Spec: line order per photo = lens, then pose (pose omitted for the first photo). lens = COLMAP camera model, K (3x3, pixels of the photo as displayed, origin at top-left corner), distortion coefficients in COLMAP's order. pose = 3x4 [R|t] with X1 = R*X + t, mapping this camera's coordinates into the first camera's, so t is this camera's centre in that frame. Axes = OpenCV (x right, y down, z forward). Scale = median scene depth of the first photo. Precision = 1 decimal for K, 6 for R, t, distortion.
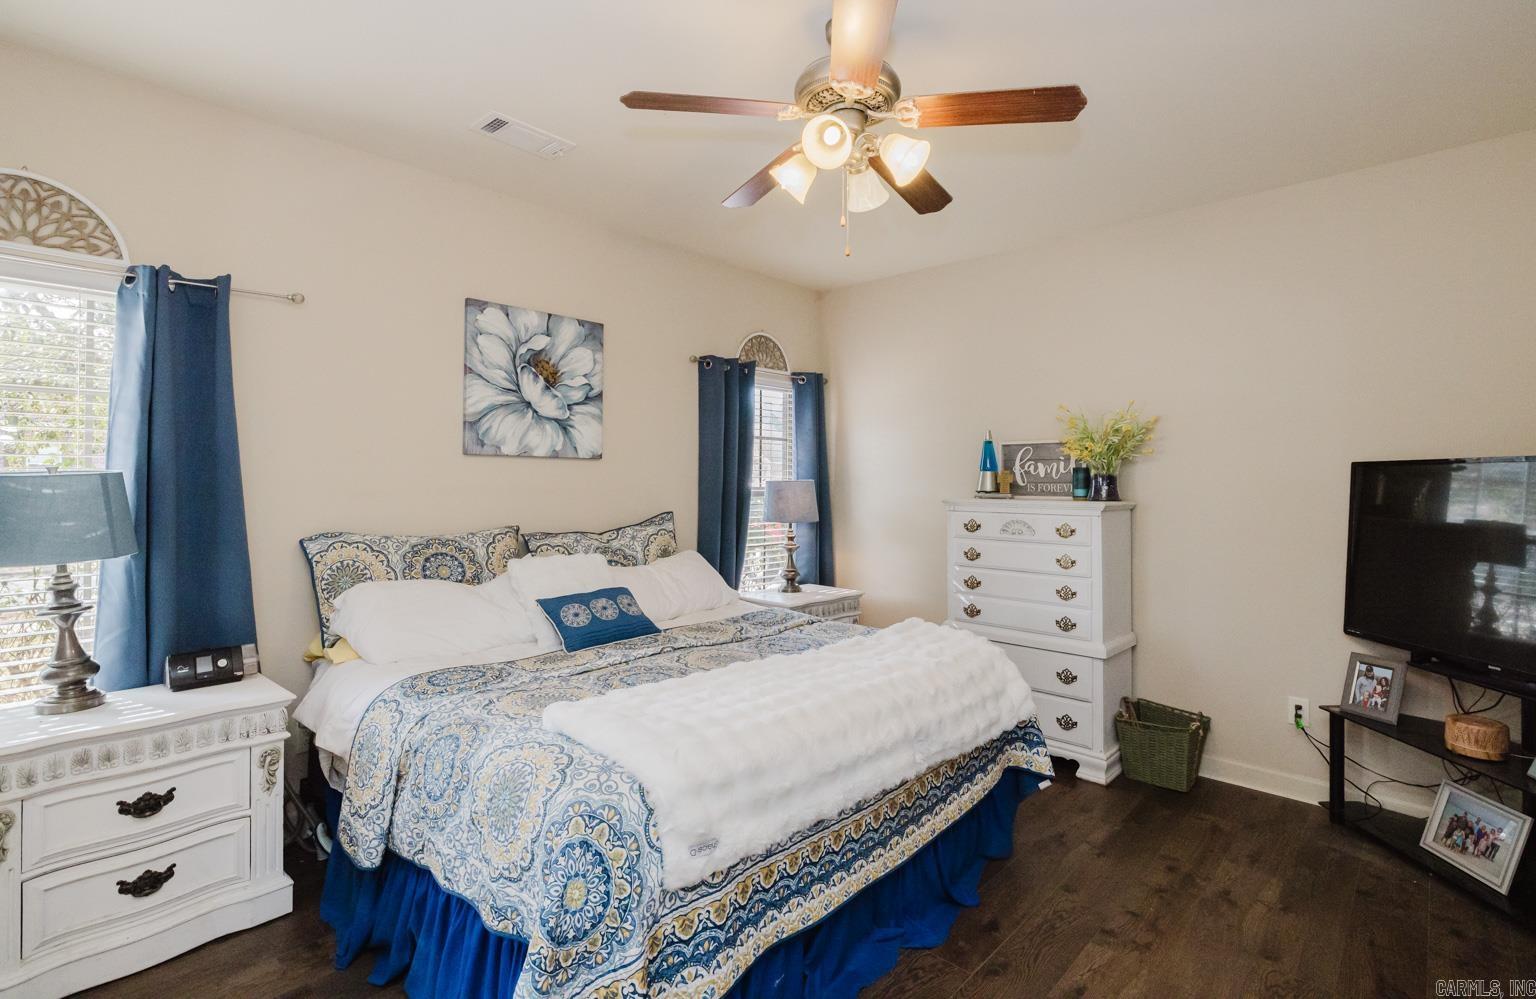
lens RADIAL K [[707.1, 0, 768.7], [0, 707.1, 467.0], [0, 0, 1]] dist [-0.009350, -0.000307]
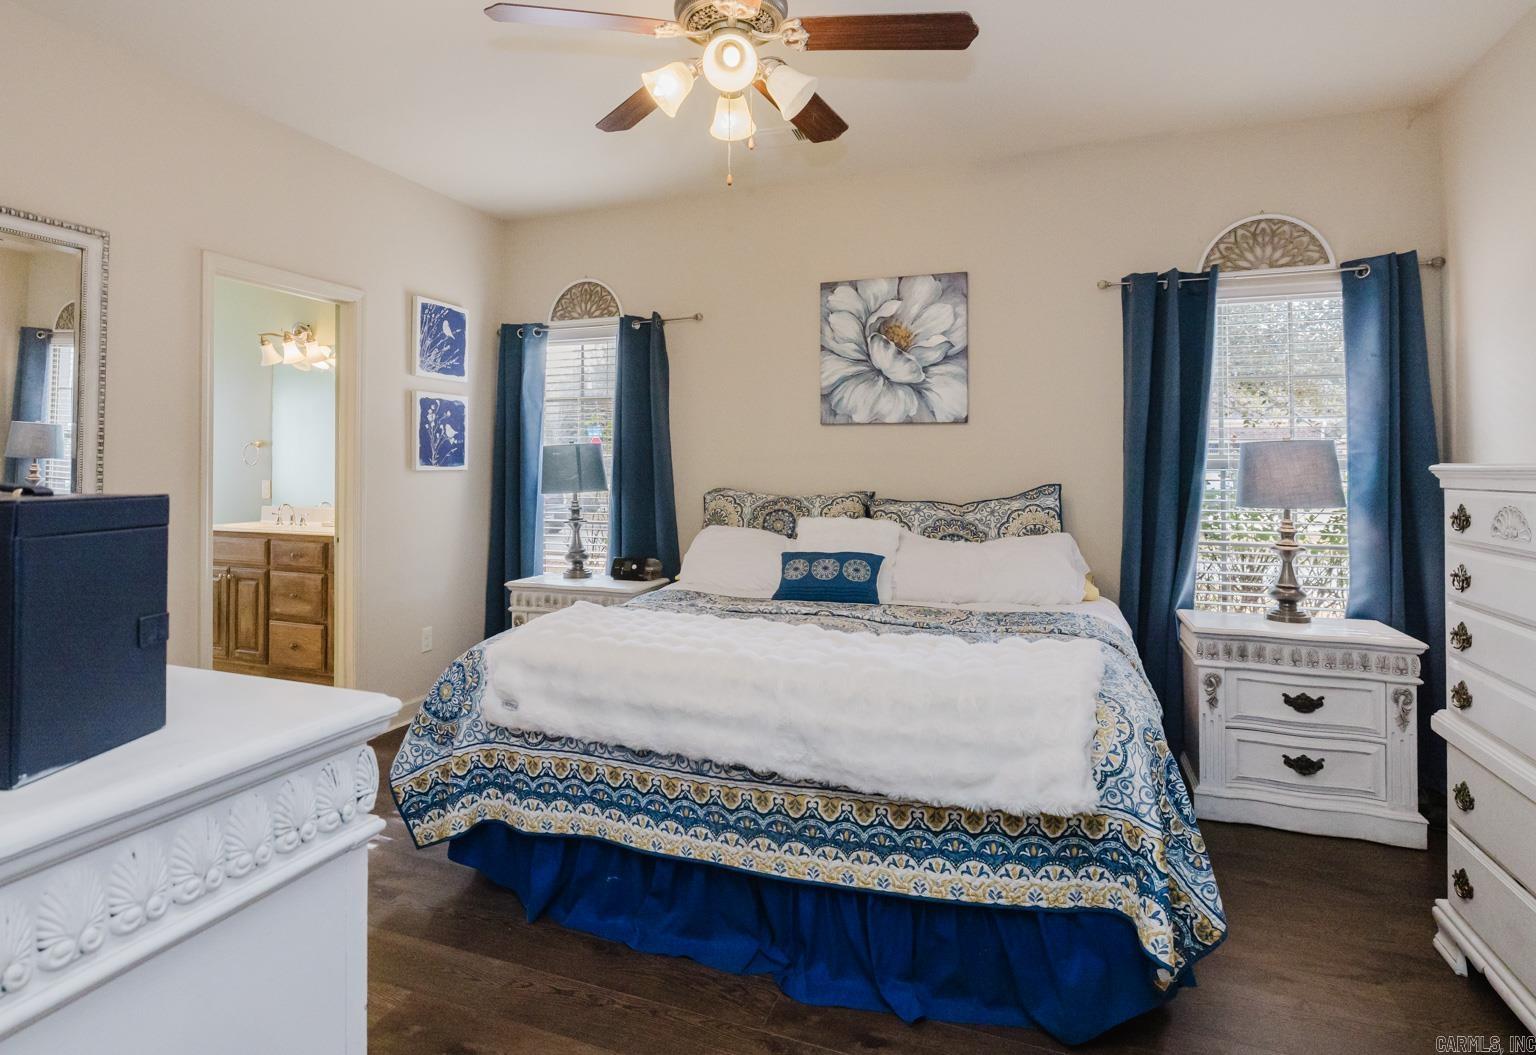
lens RADIAL K [[826.0, 0, 737.6], [0, 826.0, 458.8], [0, 0, 1]] dist [-0.016244, -0.000215]
pose [[0.372952, -0.015888, -0.927715, 0.680635], [0.014440, 0.999832, -0.011318, 0.046274], [0.927738, -0.009175, 0.373119, 0.371211]]
